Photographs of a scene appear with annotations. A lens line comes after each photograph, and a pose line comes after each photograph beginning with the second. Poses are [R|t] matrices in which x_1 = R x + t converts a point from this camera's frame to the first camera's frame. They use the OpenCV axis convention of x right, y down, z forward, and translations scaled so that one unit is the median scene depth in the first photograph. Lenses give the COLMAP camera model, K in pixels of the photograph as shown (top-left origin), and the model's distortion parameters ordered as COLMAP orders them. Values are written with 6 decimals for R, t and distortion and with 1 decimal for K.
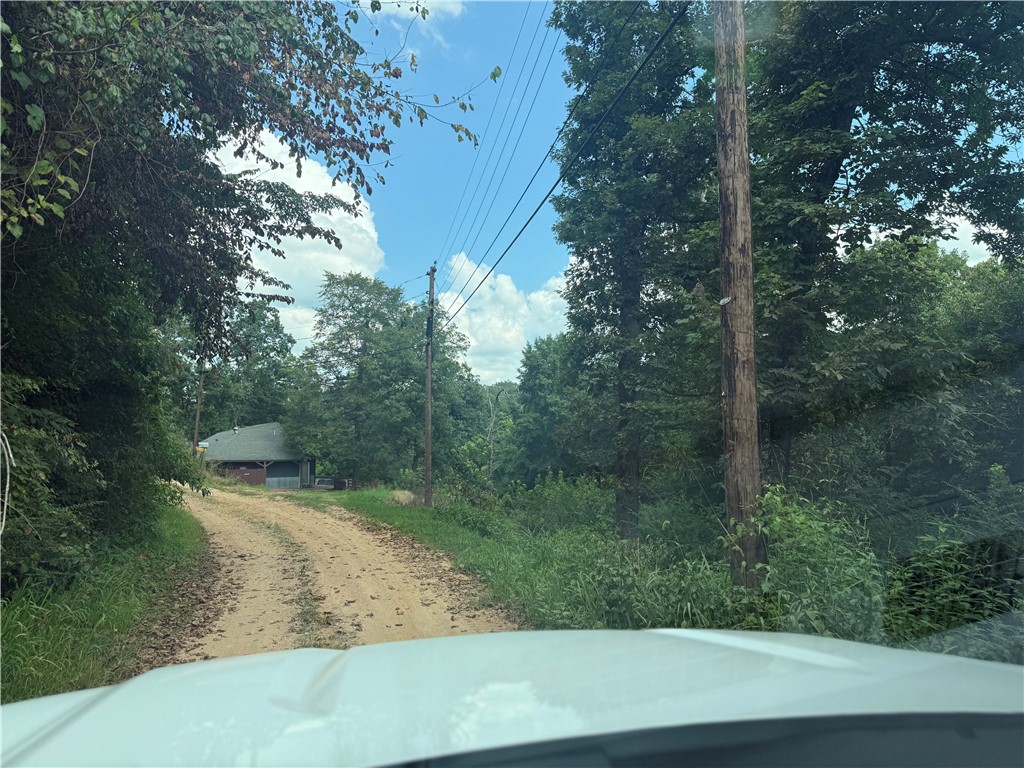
lens RADIAL K [[704.8, 0, 512.0], [0, 704.8, 384.0], [0, 0, 1]] dist [0.087048, -0.124912]
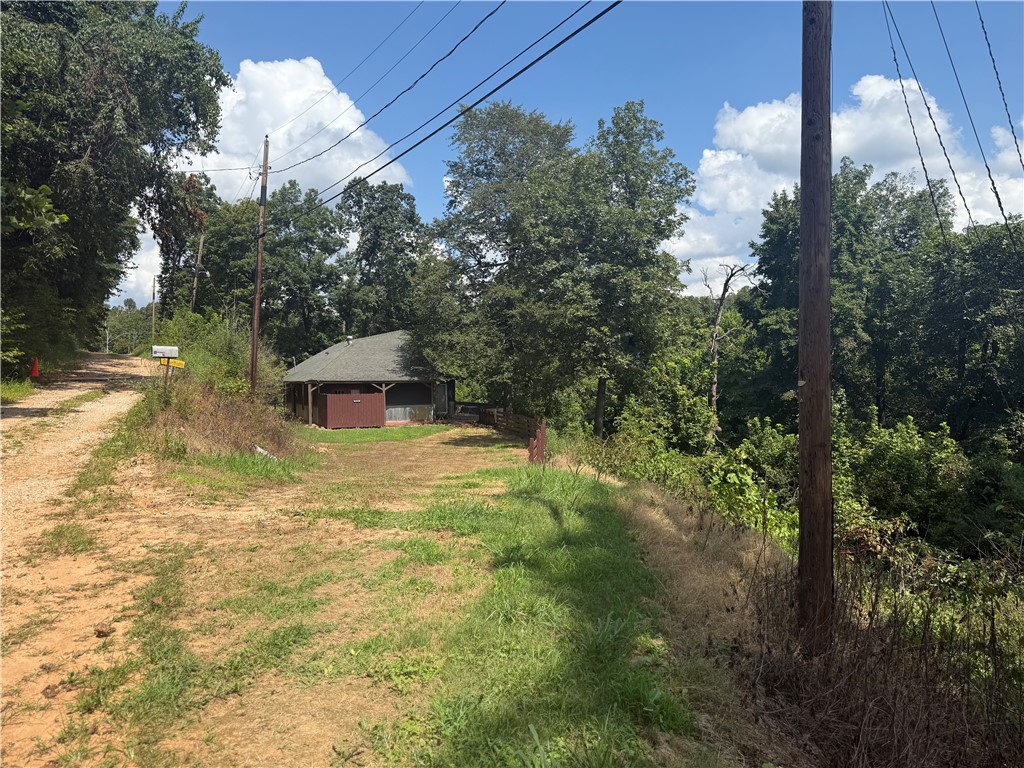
lens RADIAL K [[704.8, 0, 512.0], [0, 704.8, 384.0], [0, 0, 1]] dist [0.087048, -0.124912]
pose [[0.977444, 0.006991, -0.211078, -0.068754], [0.017359, 0.993410, 0.113289, 0.030349], [0.210479, -0.114398, 0.970882, 0.321616]]
